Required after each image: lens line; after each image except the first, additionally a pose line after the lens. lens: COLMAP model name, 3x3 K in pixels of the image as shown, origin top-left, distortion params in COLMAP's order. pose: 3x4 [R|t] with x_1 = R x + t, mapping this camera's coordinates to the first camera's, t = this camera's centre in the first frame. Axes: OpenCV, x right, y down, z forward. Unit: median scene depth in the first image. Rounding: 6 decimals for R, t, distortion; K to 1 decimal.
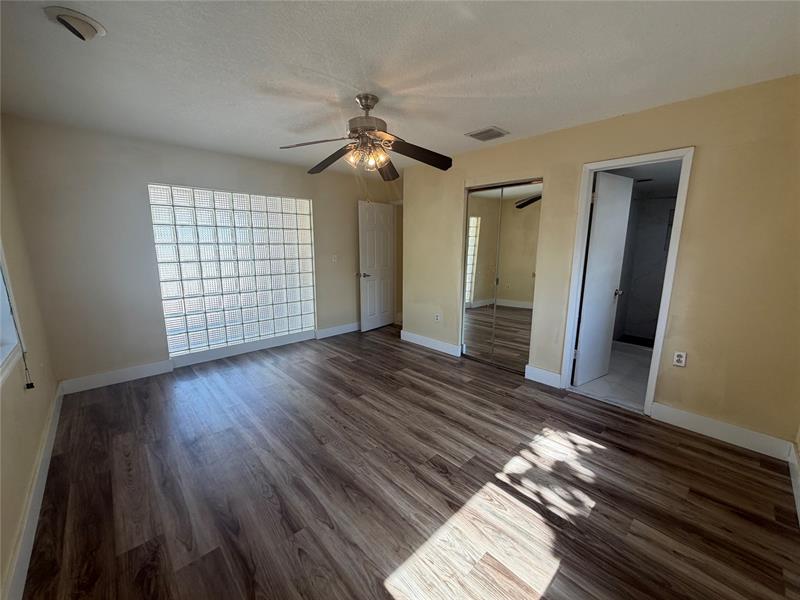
lens RADIAL K [[319.1, 0, 397.2], [0, 319.1, 301.9], [0, 0, 1]] dist [-0.001674, -0.000159]
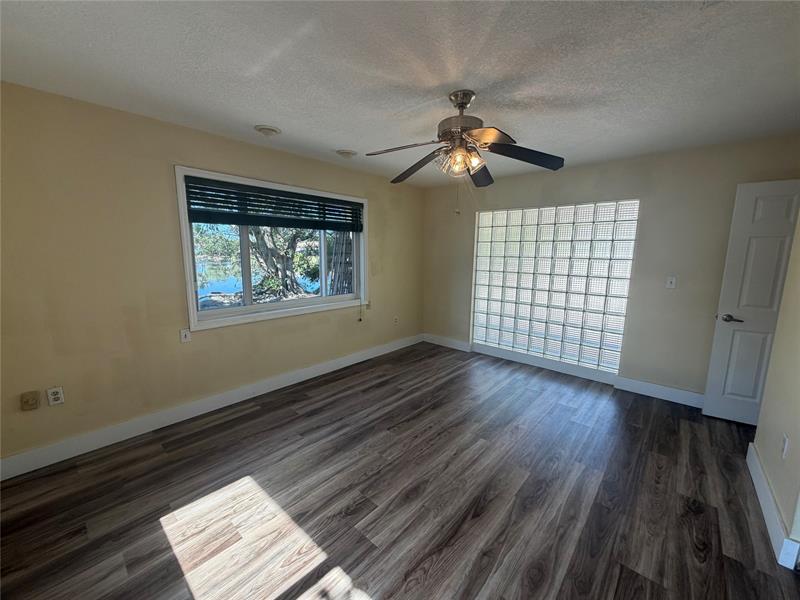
lens RADIAL K [[319.1, 0, 397.4], [0, 319.1, 299.9], [0, 0, 1]] dist [-0.001674, -0.000159]
pose [[0.091852, 0.146767, -0.984897, 0.738705], [-0.192039, 0.973122, 0.127103, -0.143199], [0.977079, 0.177464, 0.117569, 0.716497]]
